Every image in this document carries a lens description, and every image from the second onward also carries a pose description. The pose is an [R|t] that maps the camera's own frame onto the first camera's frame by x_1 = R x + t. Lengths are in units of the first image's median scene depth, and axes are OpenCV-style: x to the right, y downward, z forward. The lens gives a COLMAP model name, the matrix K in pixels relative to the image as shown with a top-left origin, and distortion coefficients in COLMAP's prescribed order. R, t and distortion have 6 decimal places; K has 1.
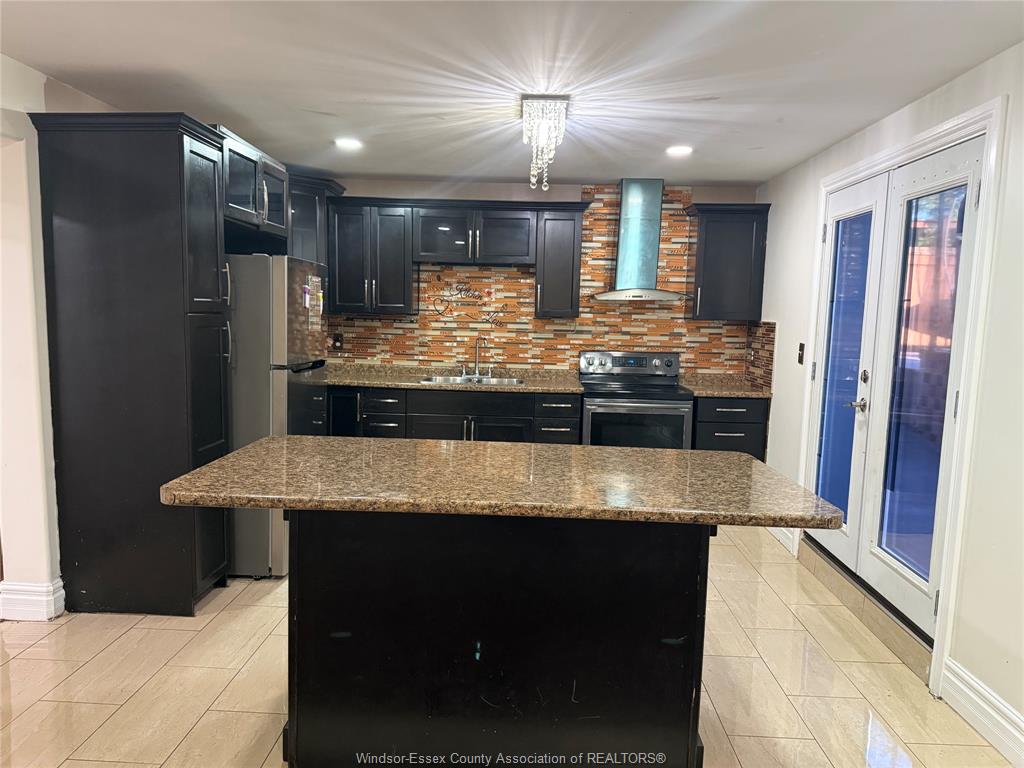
lens RADIAL K [[712.7, 0, 513.6], [0, 712.7, 394.2], [0, 0, 1]] dist [0.089957, -0.118031]
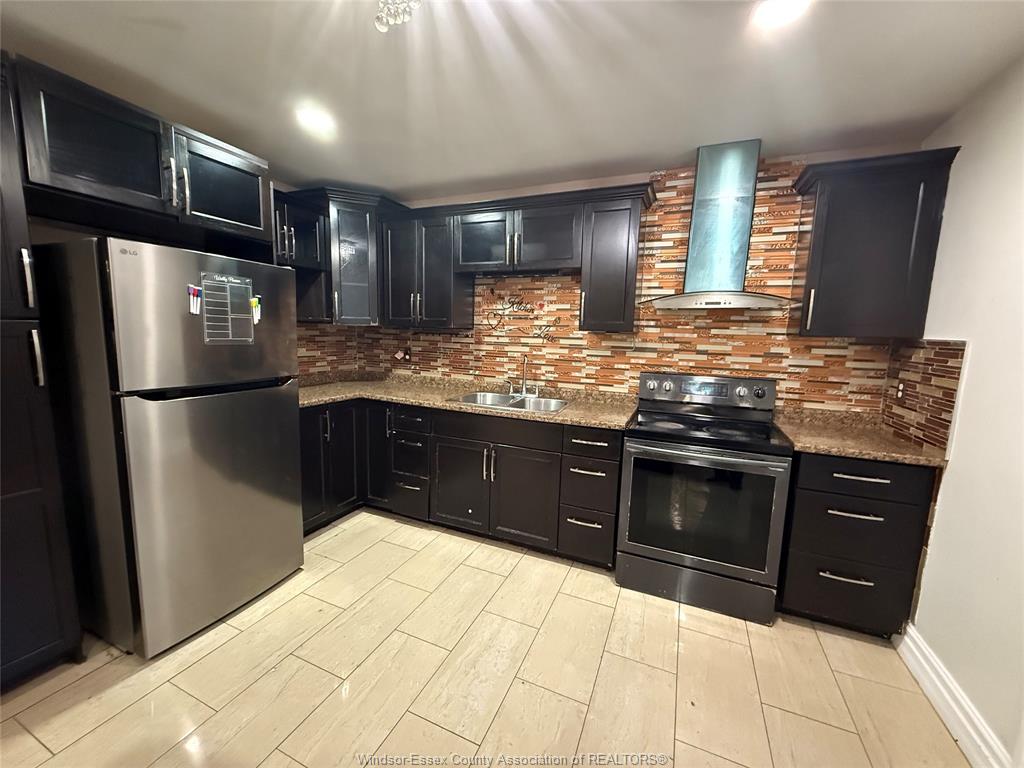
lens RADIAL K [[410.6, 0, 511.0], [0, 410.6, 385.0], [0, 0, 1]] dist [-0.001148, -0.000047]
pose [[0.929971, 0.049844, -0.364239, 0.127690], [-0.046544, 0.998757, 0.017838, -0.046719], [0.364675, 0.000364, 0.931135, 0.490754]]
